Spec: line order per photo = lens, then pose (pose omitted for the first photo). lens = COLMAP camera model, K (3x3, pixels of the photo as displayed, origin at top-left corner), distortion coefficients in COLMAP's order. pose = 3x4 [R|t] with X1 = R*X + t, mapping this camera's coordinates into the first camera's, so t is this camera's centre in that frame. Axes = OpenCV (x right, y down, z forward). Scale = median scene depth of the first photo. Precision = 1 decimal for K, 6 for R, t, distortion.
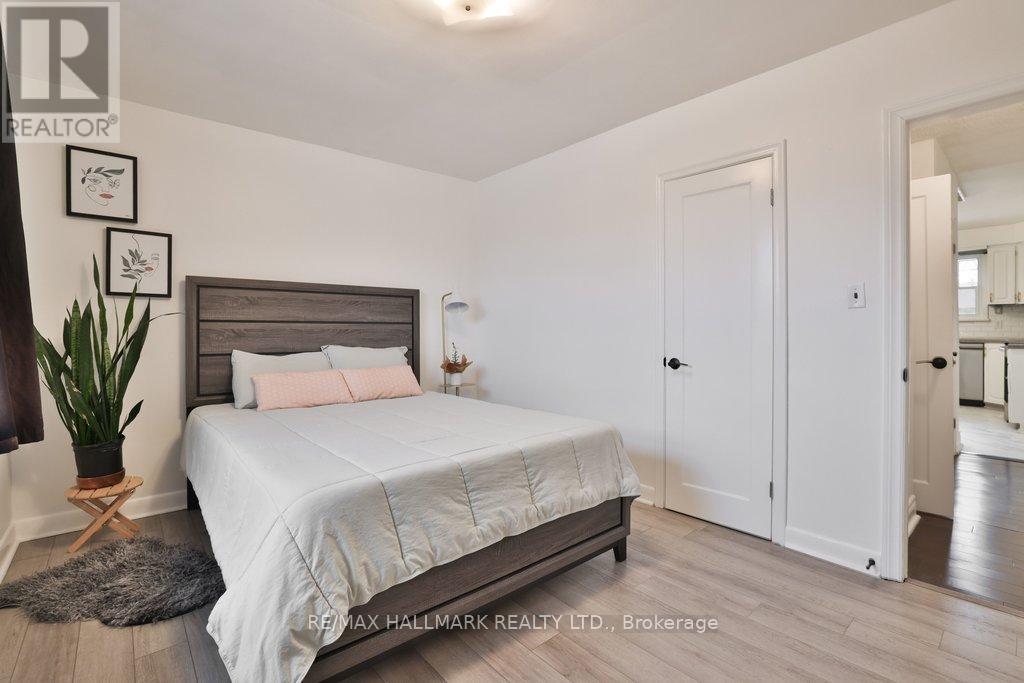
lens RADIAL K [[471.3, 0, 511.4], [0, 471.3, 332.8], [0, 0, 1]] dist [-0.028531, 0.001688]
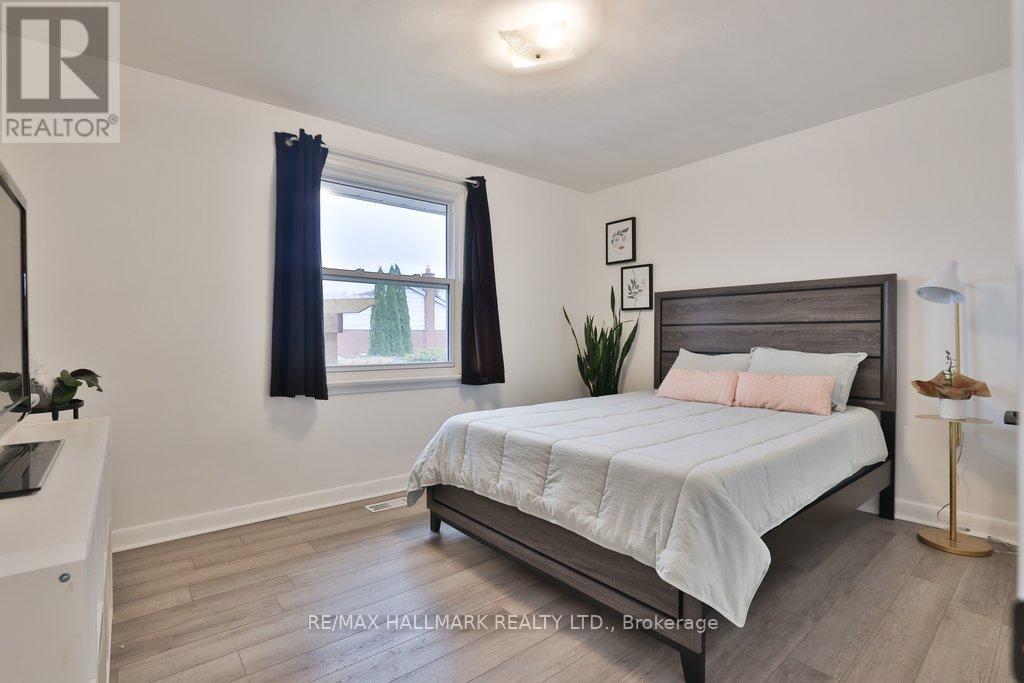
lens RADIAL K [[471.3, 0, 510.4], [0, 471.3, 339.7], [0, 0, 1]] dist [-0.028531, 0.001688]
pose [[-0.008134, 0.008523, -0.999931, 0.687840], [-0.002715, 0.999960, 0.008545, 0.004788], [0.999963, 0.002784, -0.008110, 0.591878]]
